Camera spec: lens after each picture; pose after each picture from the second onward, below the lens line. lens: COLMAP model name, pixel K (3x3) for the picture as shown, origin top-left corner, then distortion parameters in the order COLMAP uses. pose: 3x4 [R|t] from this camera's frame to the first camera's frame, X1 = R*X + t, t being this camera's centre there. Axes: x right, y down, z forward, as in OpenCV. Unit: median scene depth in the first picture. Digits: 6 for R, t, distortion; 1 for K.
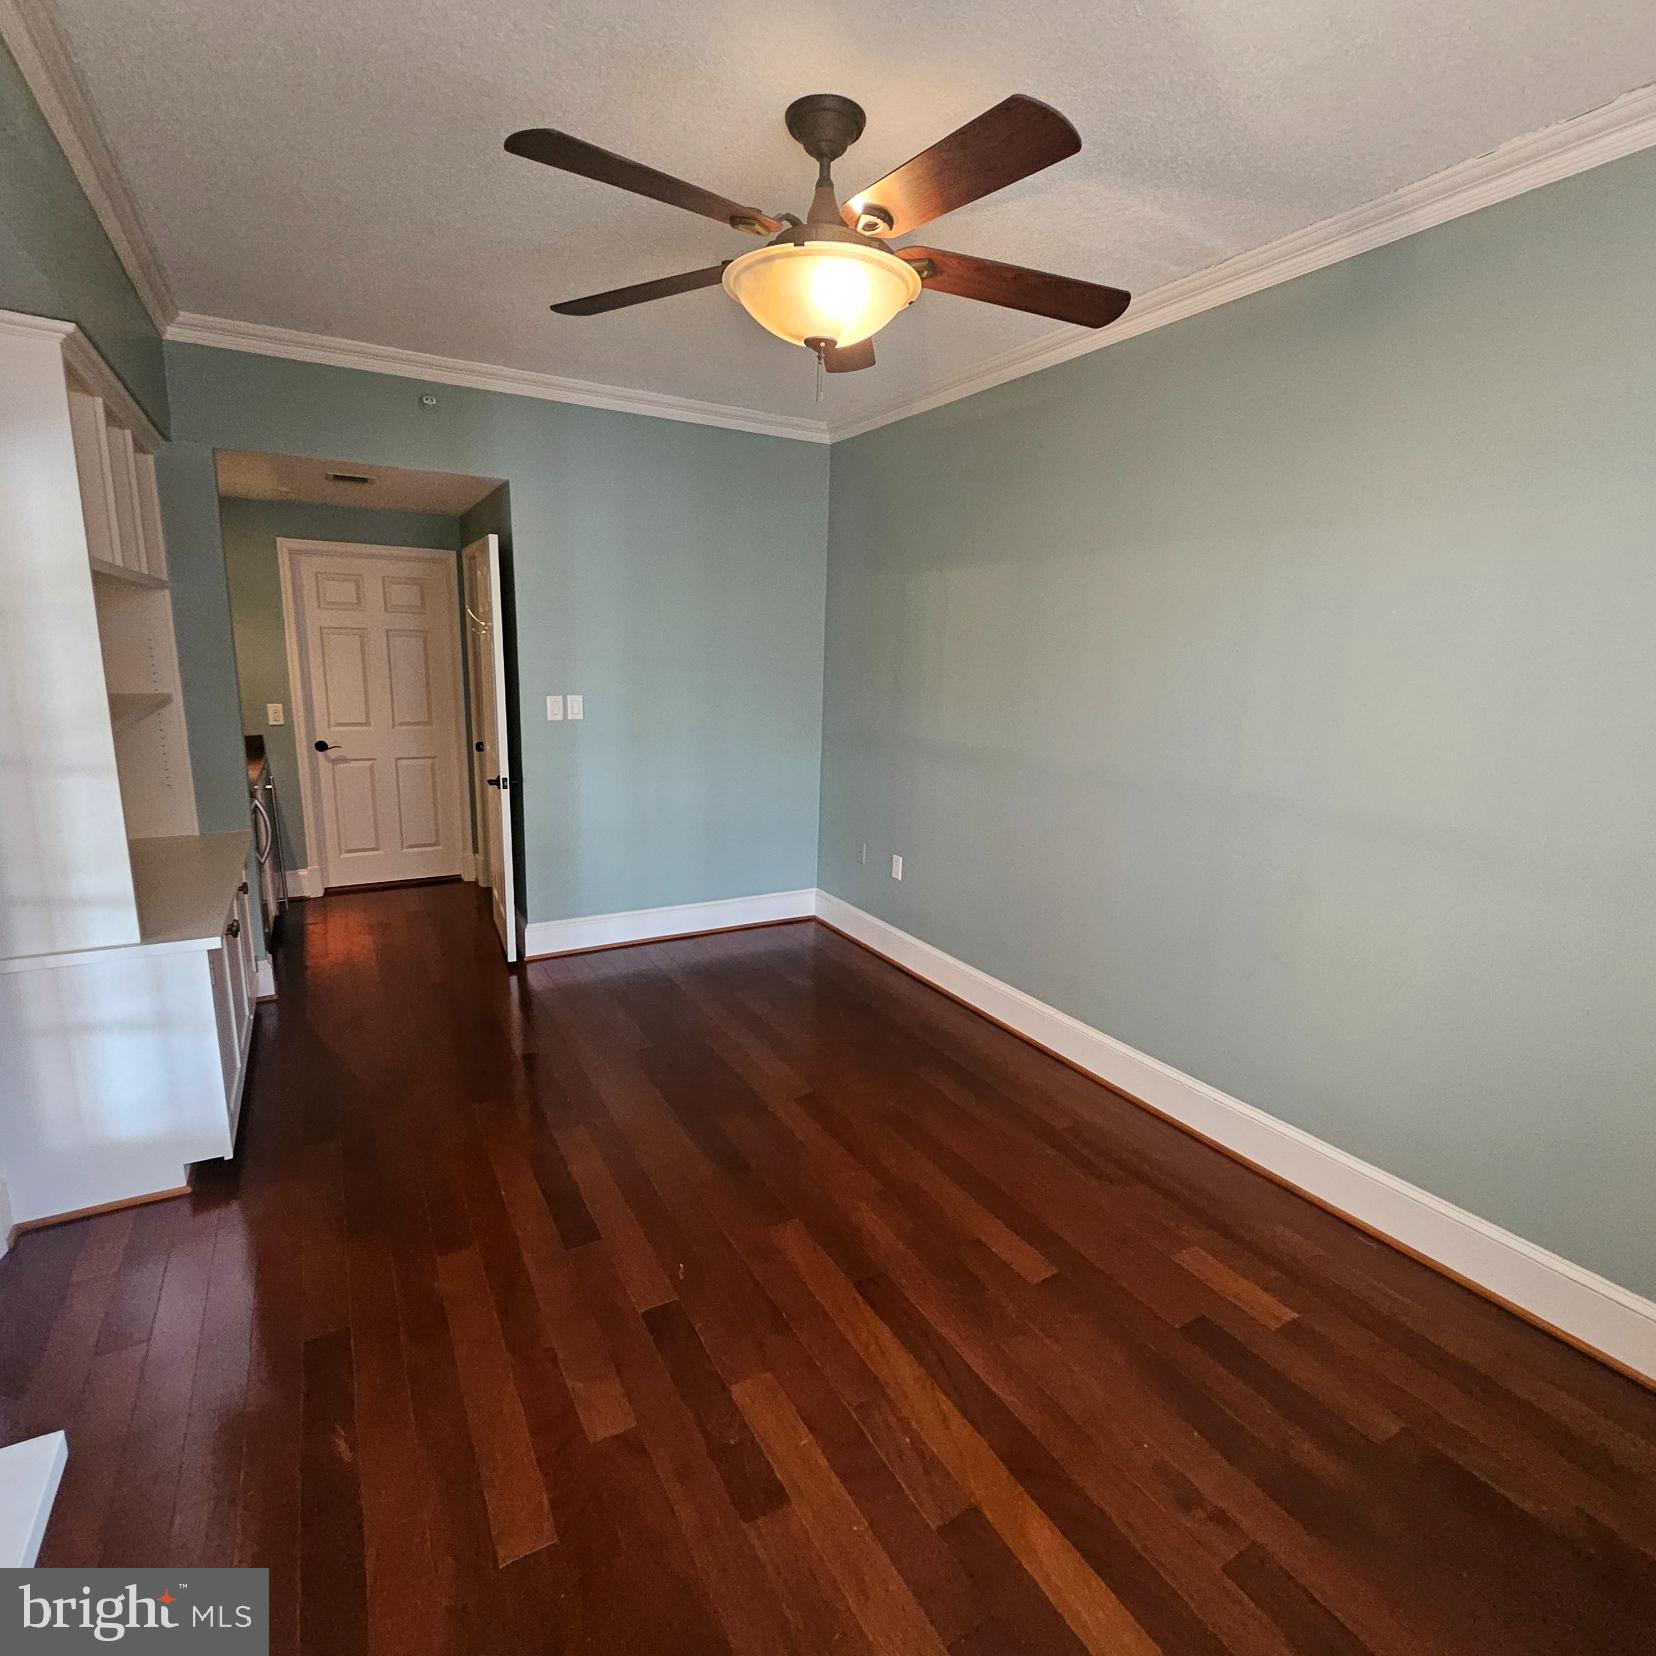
lens RADIAL K [[875.2, 0, 828.7], [0, 875.2, 832.9], [0, 0, 1]] dist [-0.004674, 0.001002]
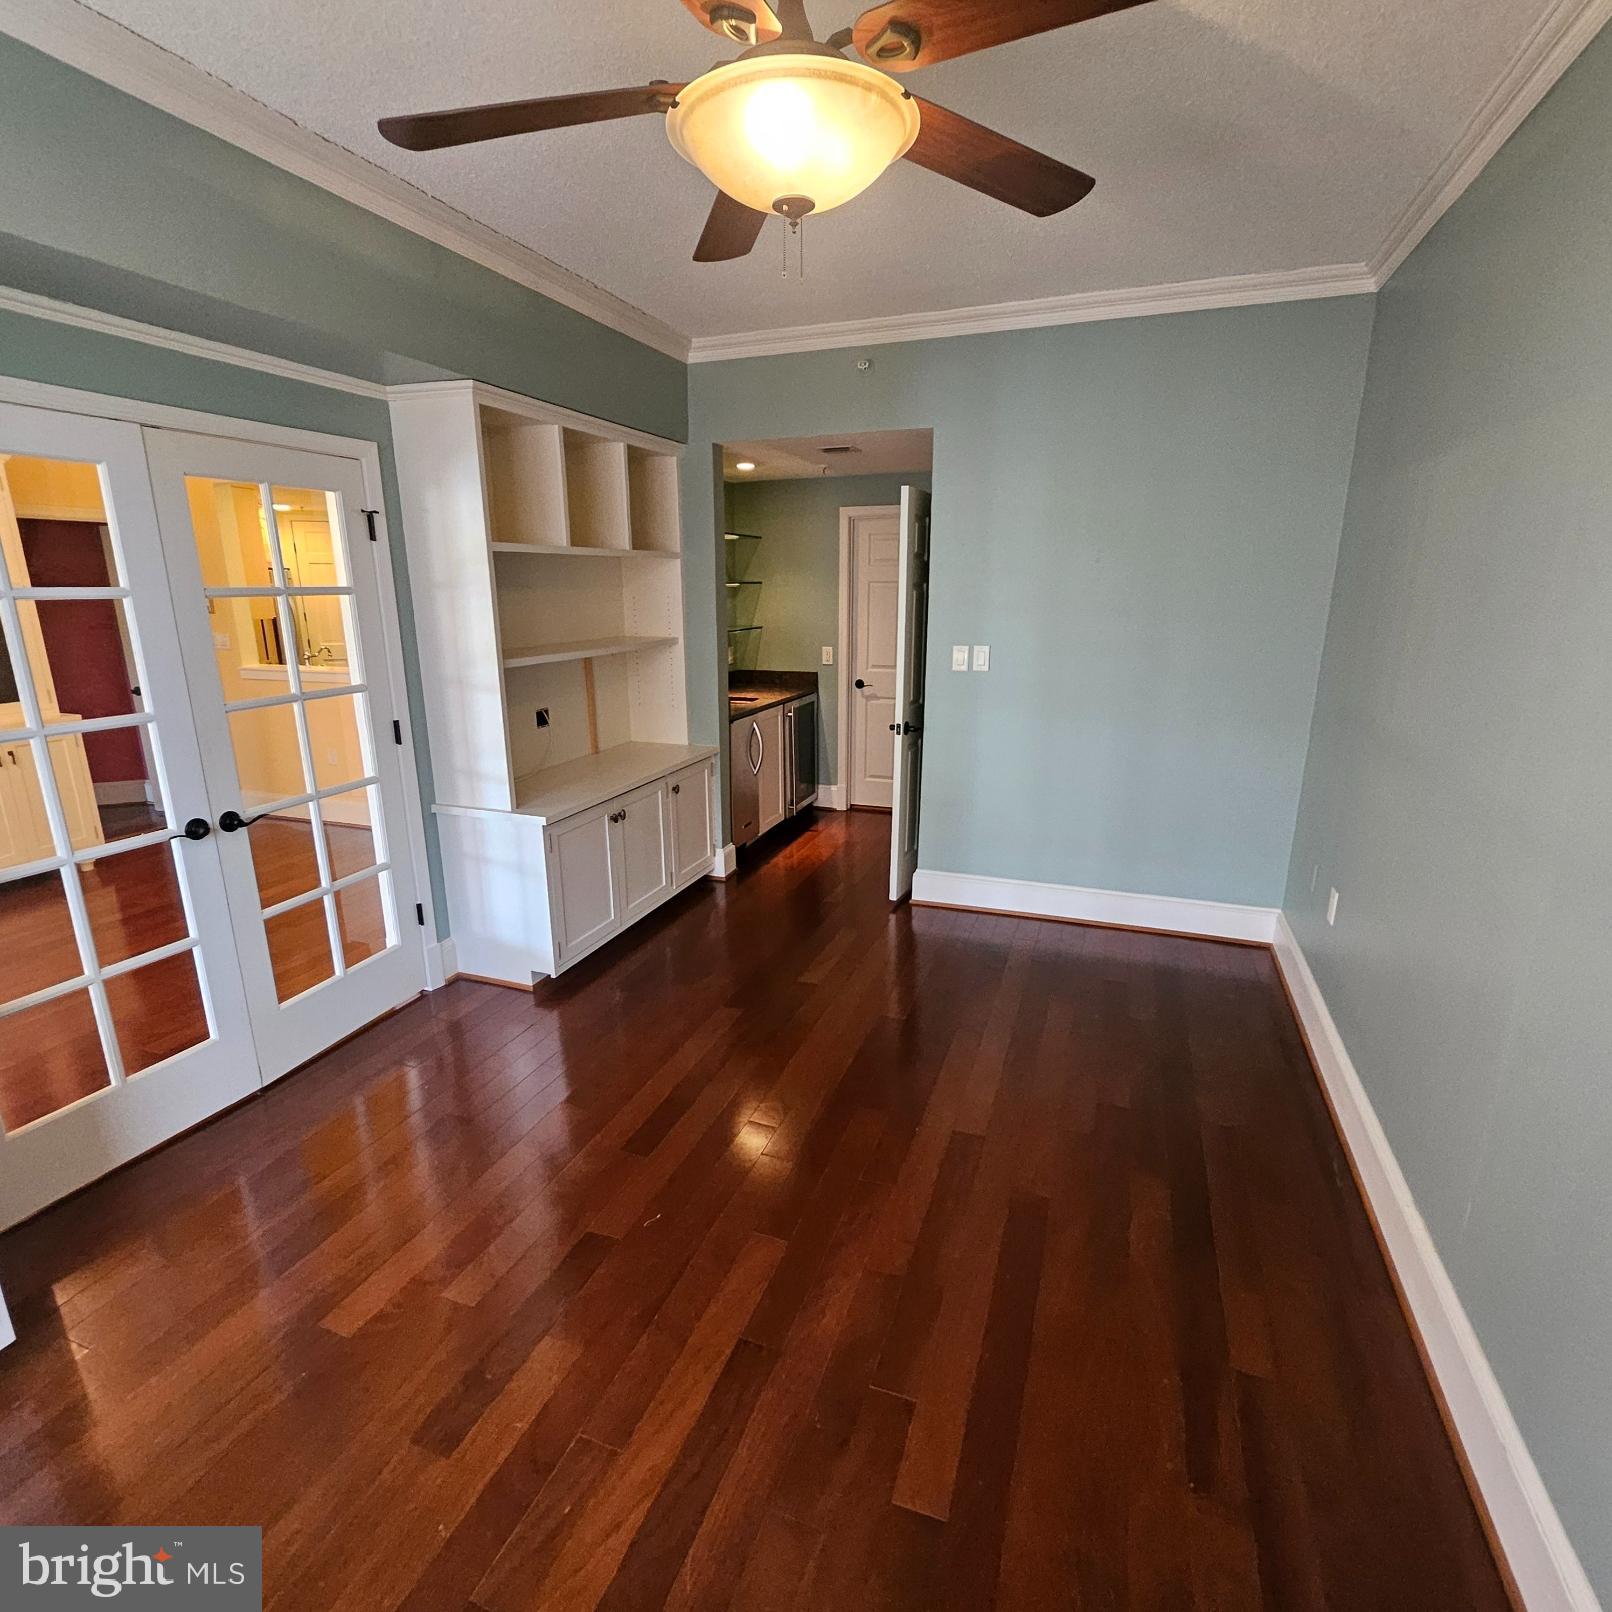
lens RADIAL K [[851.9, 0, 806.3], [0, 851.9, 812.1], [0, 0, 1]] dist [-0.004674, 0.001002]
pose [[0.634054, 0.169600, -0.754461, 0.322659], [-0.138467, 0.984784, 0.105007, -0.048713], [0.760791, 0.037888, 0.647891, 0.254867]]
